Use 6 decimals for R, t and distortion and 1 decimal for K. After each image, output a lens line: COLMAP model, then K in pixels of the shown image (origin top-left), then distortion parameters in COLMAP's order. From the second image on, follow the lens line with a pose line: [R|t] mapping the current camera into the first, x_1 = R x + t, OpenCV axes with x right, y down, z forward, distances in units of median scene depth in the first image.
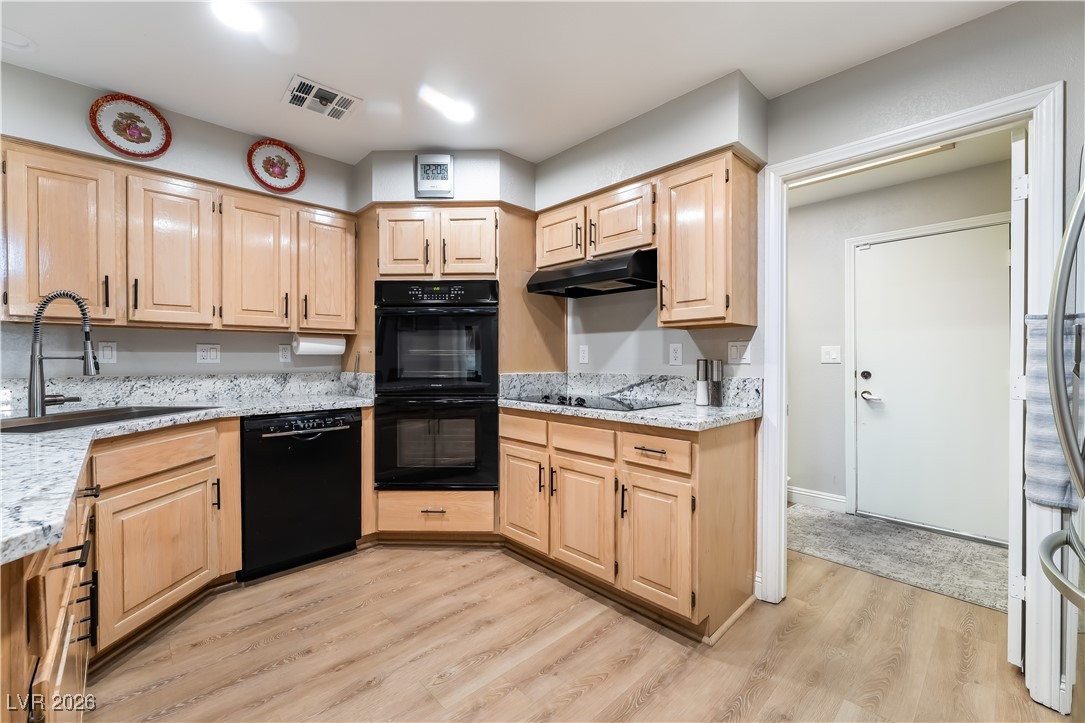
lens RADIAL K [[436.6, 0, 550.2], [0, 436.6, 360.5], [0, 0, 1]] dist [0.000705, -0.000797]
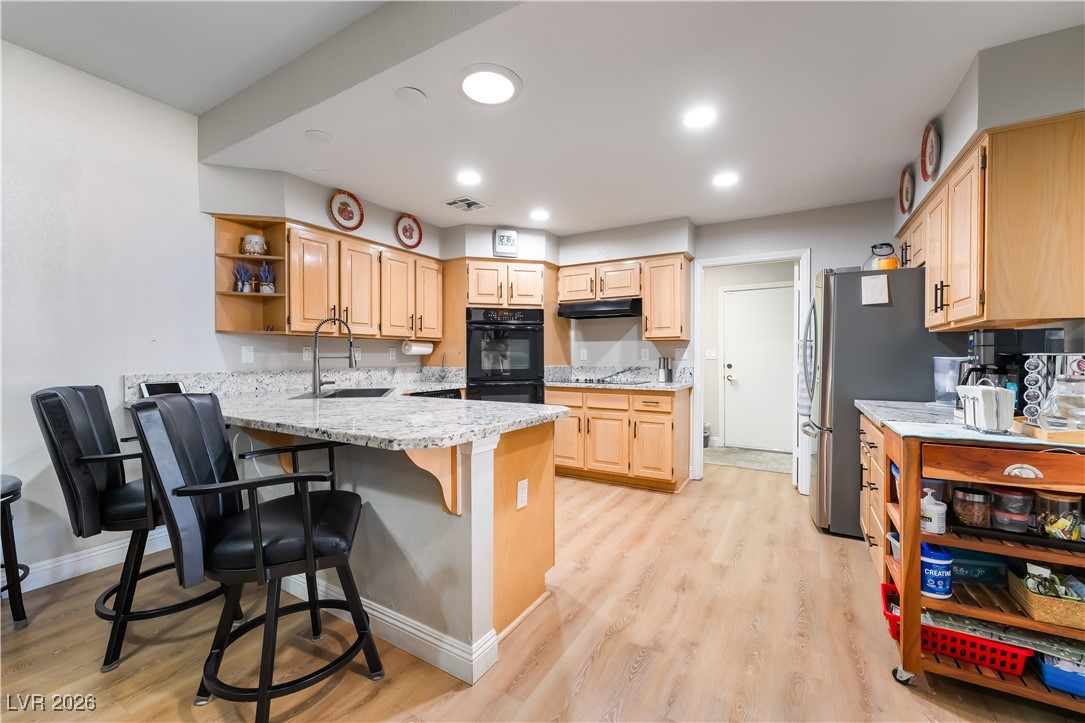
lens RADIAL K [[436.6, 0, 544.5], [0, 436.6, 361.4], [0, 0, 1]] dist [0.000705, -0.000797]
pose [[0.961786, -0.004008, 0.273775, -0.615790], [0.001986, 0.999969, 0.007661, -0.001023], [-0.273797, -0.006825, 0.961763, -0.626998]]
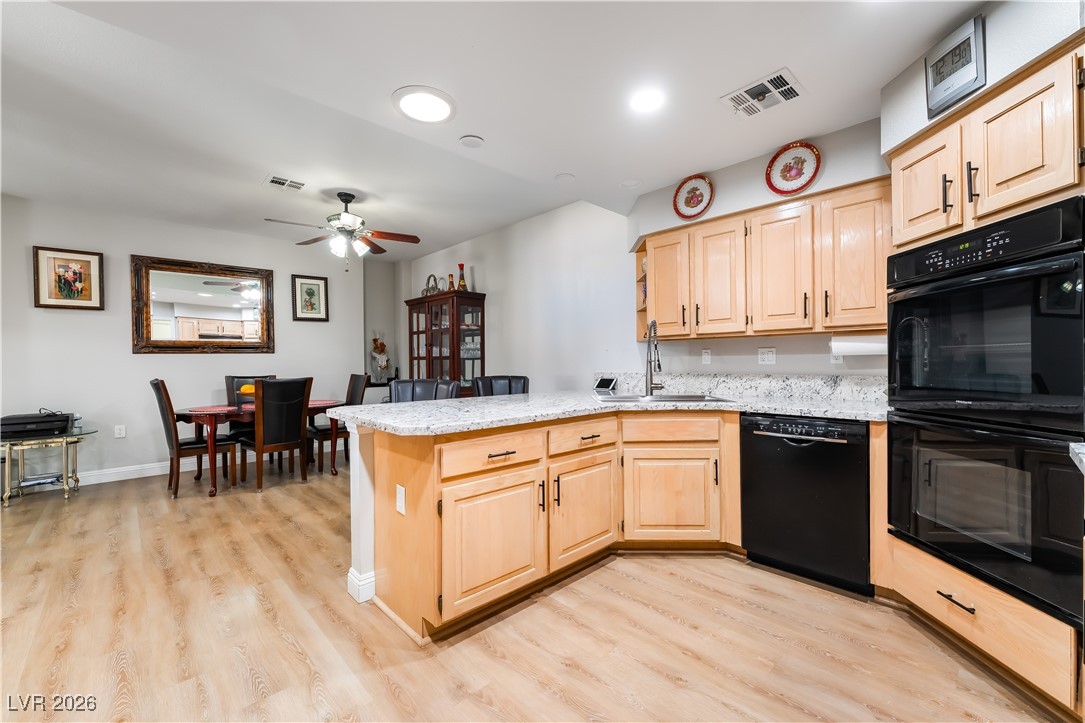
lens RADIAL K [[436.6, 0, 540.8], [0, 436.6, 360.3], [0, 0, 1]] dist [0.000705, -0.000797]
pose [[0.002721, -0.004496, -0.999986, 0.390338], [0.003923, 0.999982, -0.004486, -0.002006], [0.999989, -0.003911, 0.002739, 0.434319]]
